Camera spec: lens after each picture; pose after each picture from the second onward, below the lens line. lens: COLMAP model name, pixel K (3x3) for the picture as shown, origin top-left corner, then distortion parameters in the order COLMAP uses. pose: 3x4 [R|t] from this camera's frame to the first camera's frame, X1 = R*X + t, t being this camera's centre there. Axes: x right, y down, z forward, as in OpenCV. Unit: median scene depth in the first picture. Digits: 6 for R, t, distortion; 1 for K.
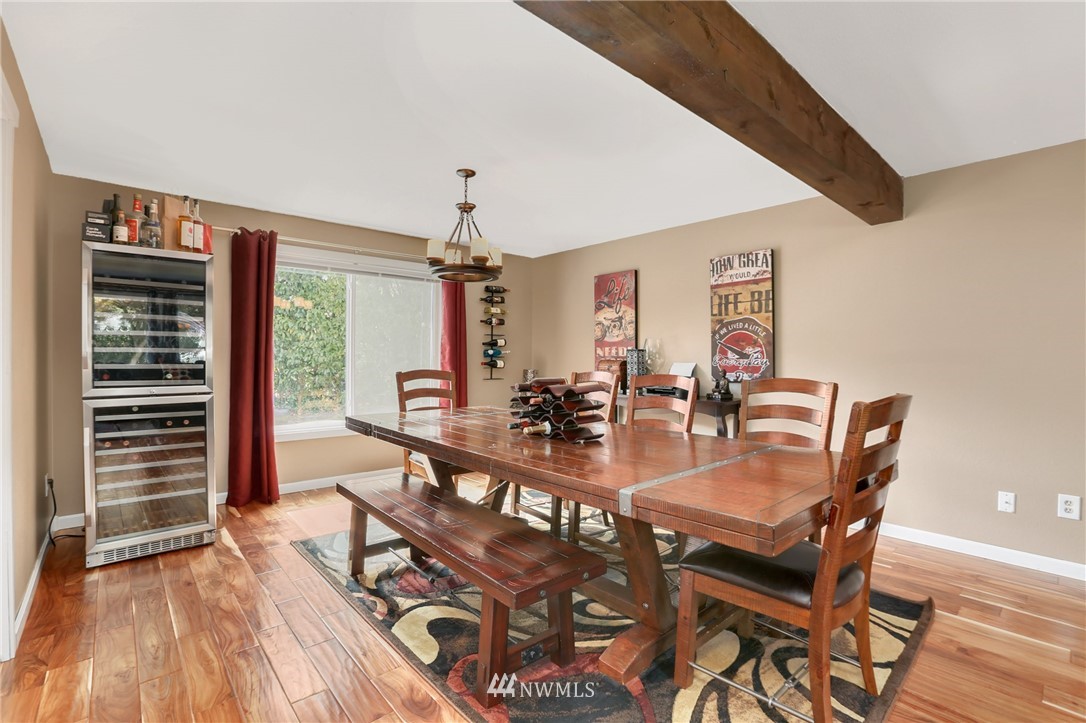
lens RADIAL K [[495.1, 0, 541.2], [0, 495.1, 361.8], [0, 0, 1]] dist [-0.032208, 0.000735]
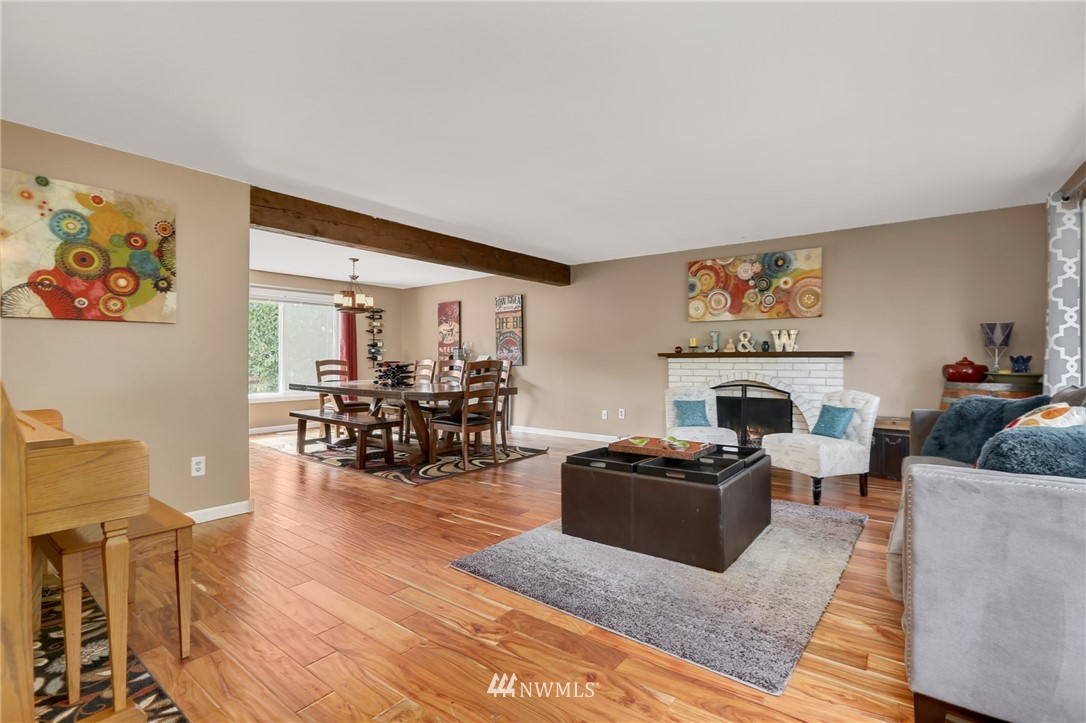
lens RADIAL K [[495.1, 0, 524.0], [0, 495.1, 355.2], [0, 0, 1]] dist [-0.032208, 0.000735]
pose [[0.986705, -0.007173, 0.162366, 0.156017], [0.009645, 0.999849, -0.014441, 0.030027], [-0.162238, 0.015815, 0.986625, -0.833762]]
